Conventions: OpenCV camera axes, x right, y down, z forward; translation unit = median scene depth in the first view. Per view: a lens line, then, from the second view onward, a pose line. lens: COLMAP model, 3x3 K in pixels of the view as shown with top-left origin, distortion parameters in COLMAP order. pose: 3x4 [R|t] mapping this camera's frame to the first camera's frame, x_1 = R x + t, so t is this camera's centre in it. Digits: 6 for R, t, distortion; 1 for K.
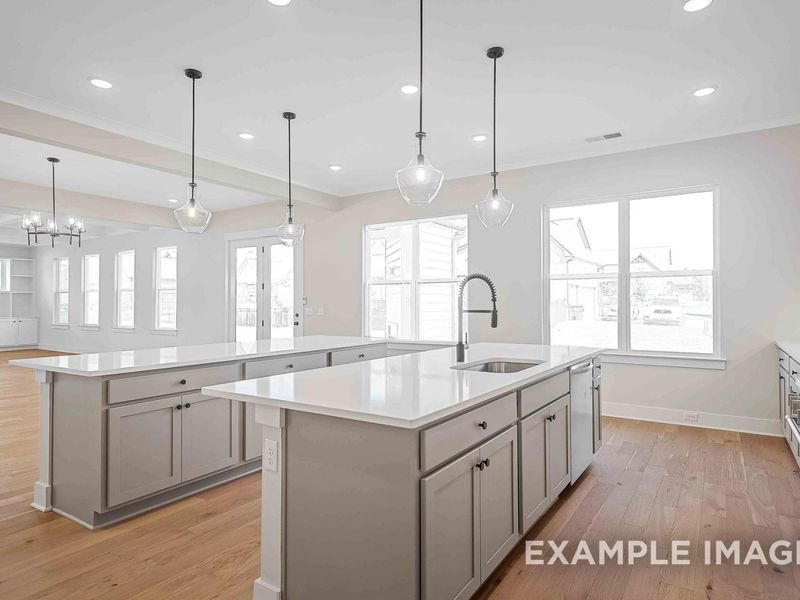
lens RADIAL K [[482.3, 0, 400.0], [0, 482.3, 300.0], [0, 0, 1]] dist [0.024783, 0.001198]
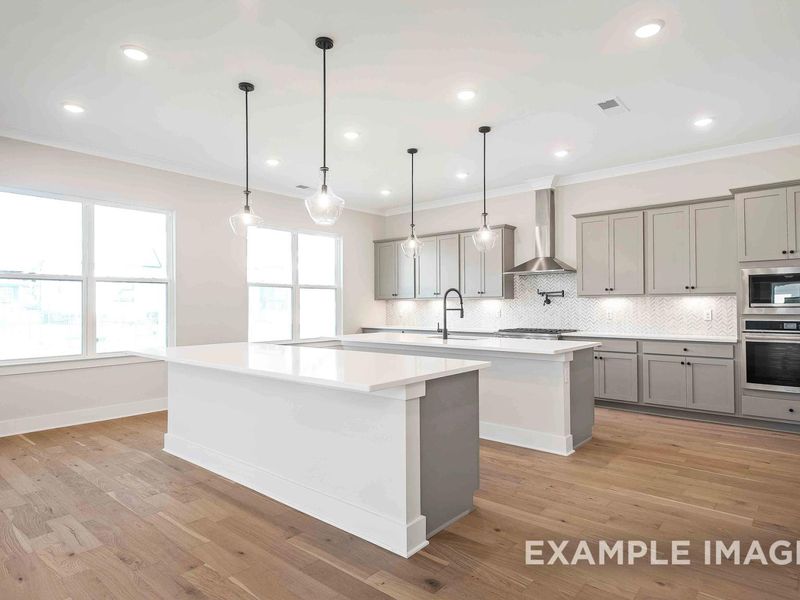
lens RADIAL K [[468.5, 0, 402.8], [0, 468.5, 298.4], [0, 0, 1]] dist [0.018345, -0.000240]
pose [[0.115115, 0.016155, 0.993221, -1.054304], [-0.003479, 0.999868, -0.015860, 0.006389], [-0.993346, -0.001629, 0.115156, 0.642111]]
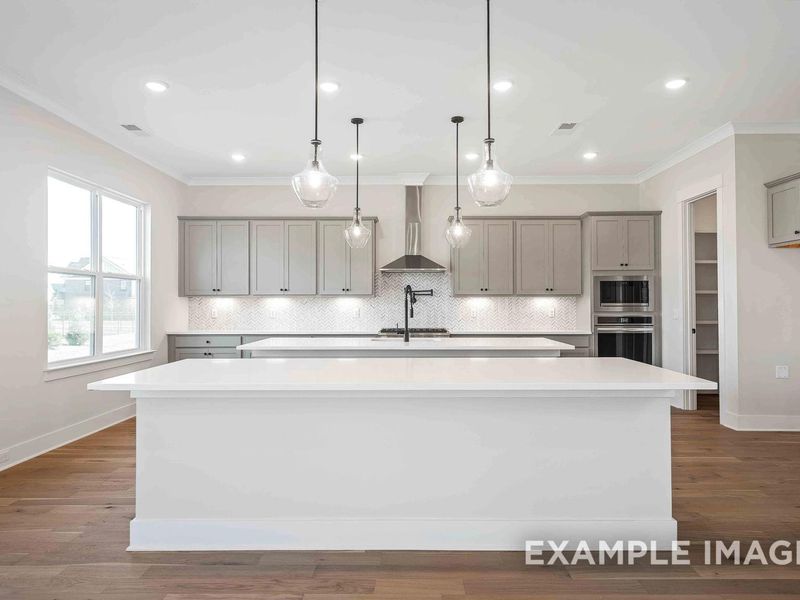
lens RADIAL K [[520.7, 0, 400.0], [0, 520.7, 300.0], [0, 0, 1]] dist [0.004005, -0.000516]
pose [[-0.546141, 0.009139, 0.837643, -0.852826], [-0.004889, 0.999889, -0.014096, 0.013404], [-0.837679, -0.011793, -0.546036, 1.290697]]
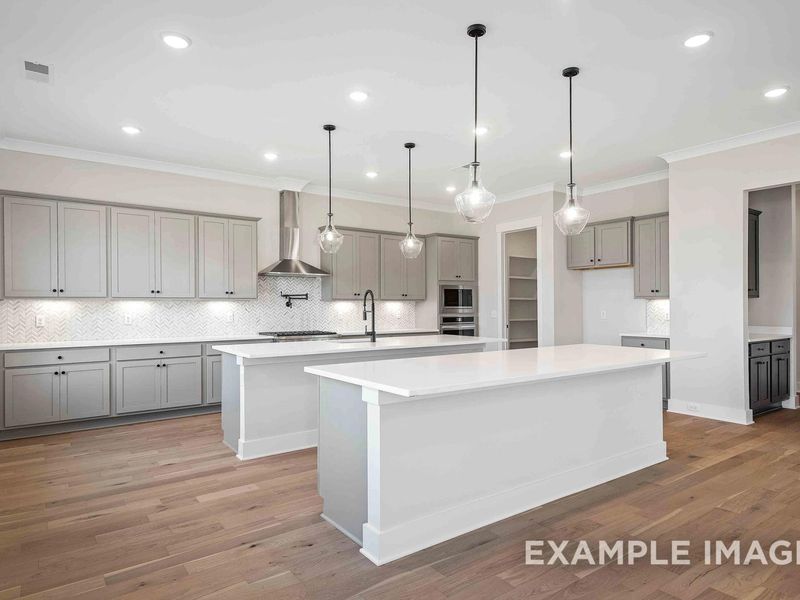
lens RADIAL K [[498.9, 0, 398.5], [0, 498.9, 312.4], [0, 0, 1]] dist [0.020547, -0.001855]
pose [[-0.936720, 0.000539, 0.350079, -0.388527], [0.002199, 0.999988, 0.004346, 0.011539], [-0.350073, 0.004841, -0.936710, 1.736658]]
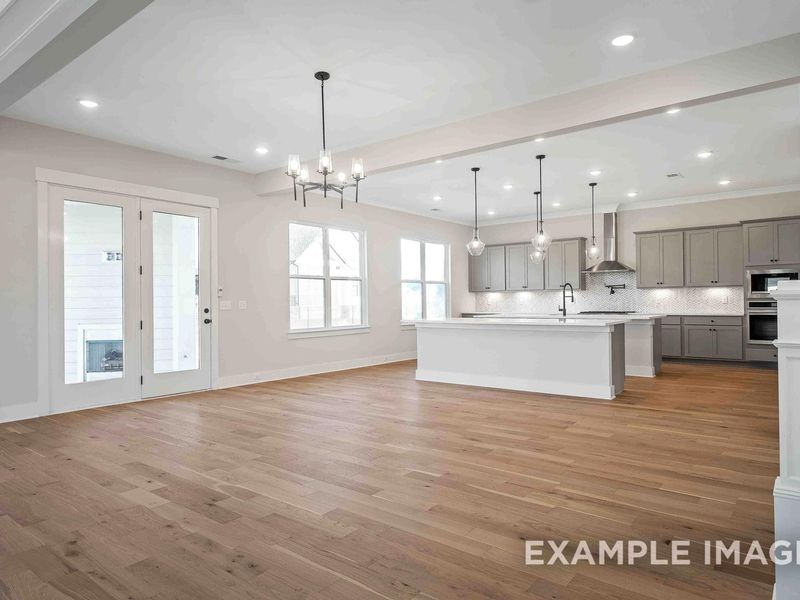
lens RADIAL K [[505.7, 0, 407.1], [0, 505.7, 299.6], [0, 0, 1]] dist [0.014802, 0.000227]
pose [[0.068209, 0.003775, 0.997664, -1.867166], [0.002781, 0.999988, -0.003974, 0.032194], [-0.997667, 0.003045, 0.068198, 1.129347]]
